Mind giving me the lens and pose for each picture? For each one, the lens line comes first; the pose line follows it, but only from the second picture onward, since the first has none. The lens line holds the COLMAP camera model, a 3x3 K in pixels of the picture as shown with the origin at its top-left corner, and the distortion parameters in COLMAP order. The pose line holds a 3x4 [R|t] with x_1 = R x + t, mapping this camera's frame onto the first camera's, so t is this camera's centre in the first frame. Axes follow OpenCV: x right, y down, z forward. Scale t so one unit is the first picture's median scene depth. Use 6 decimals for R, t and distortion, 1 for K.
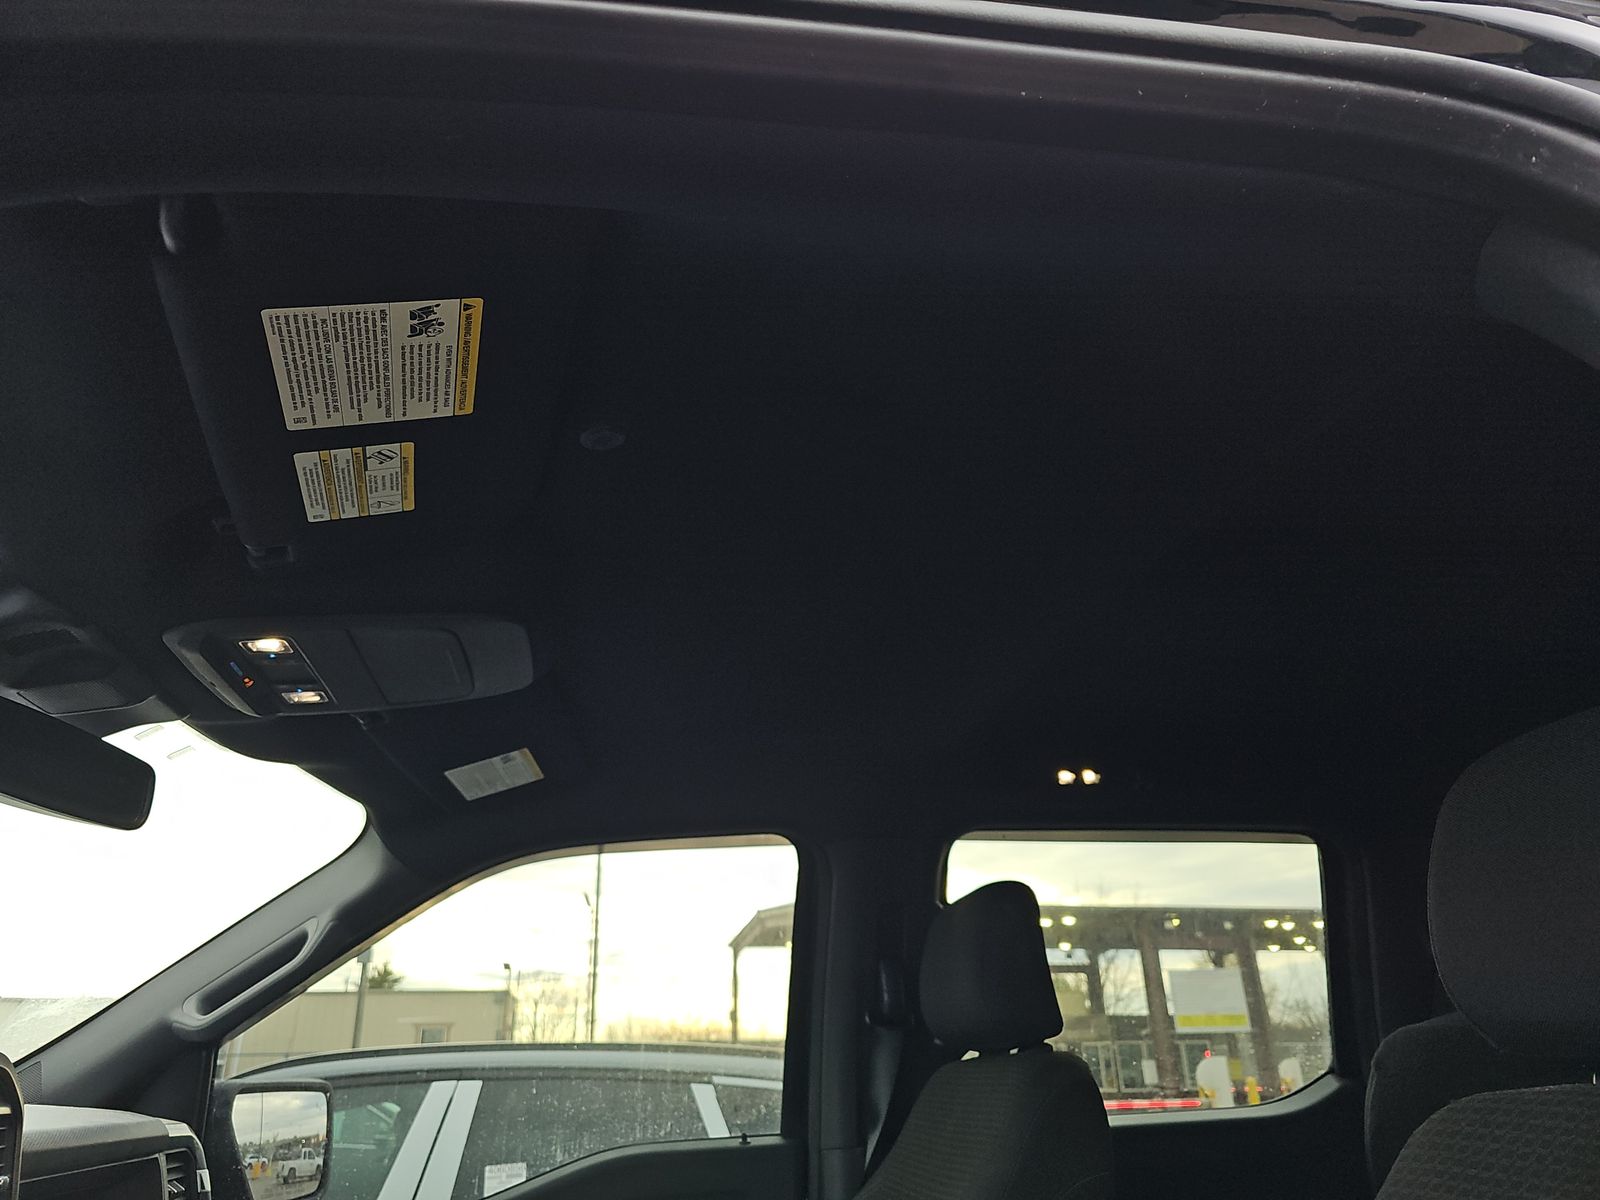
lens RADIAL K [[1048.7, 0, 800.0], [0, 1048.7, 600.0], [0, 0, 1]] dist [0.030355, 0.000025]
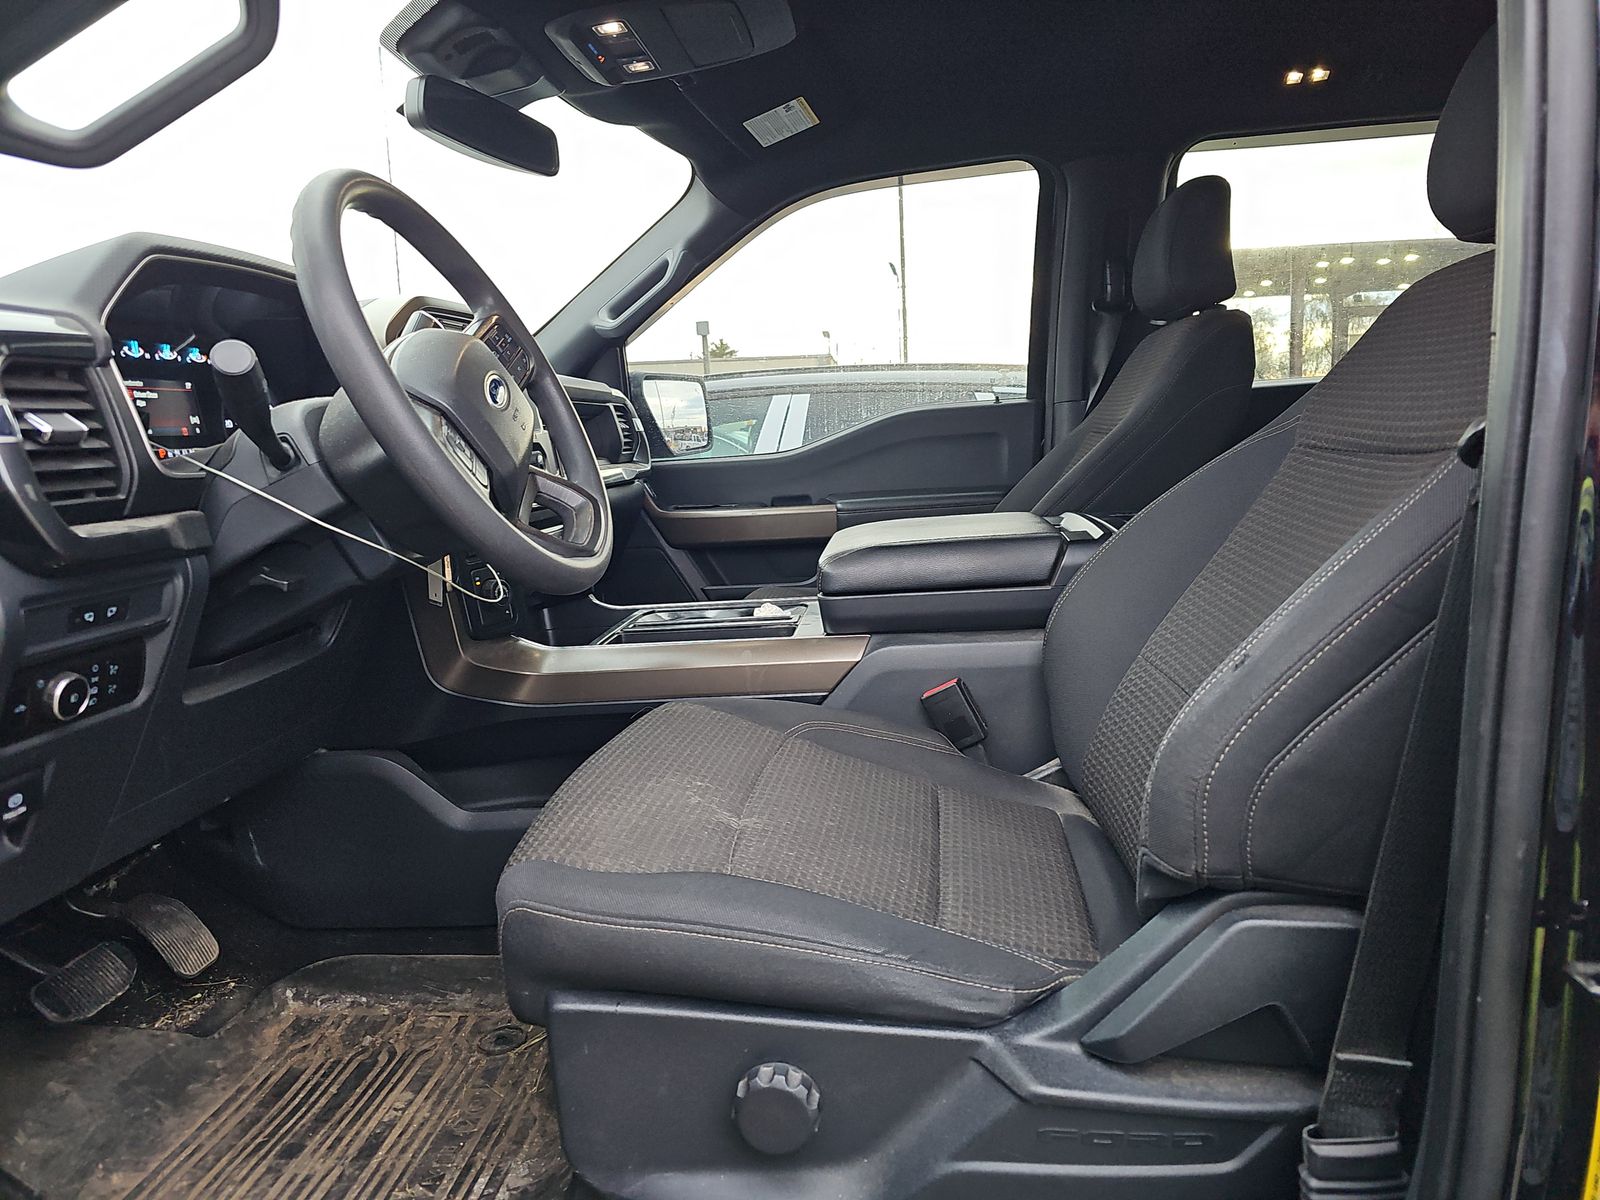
lens RADIAL K [[1079.5, 0, 800.0], [0, 1079.5, 600.0], [0, 0, 1]] dist [0.006882, -0.000345]
pose [[0.959451, 0.029175, -0.280361, 0.104735], [0.126106, 0.845110, 0.519506, -0.018984], [0.252092, -0.533796, 0.807163, -0.322904]]
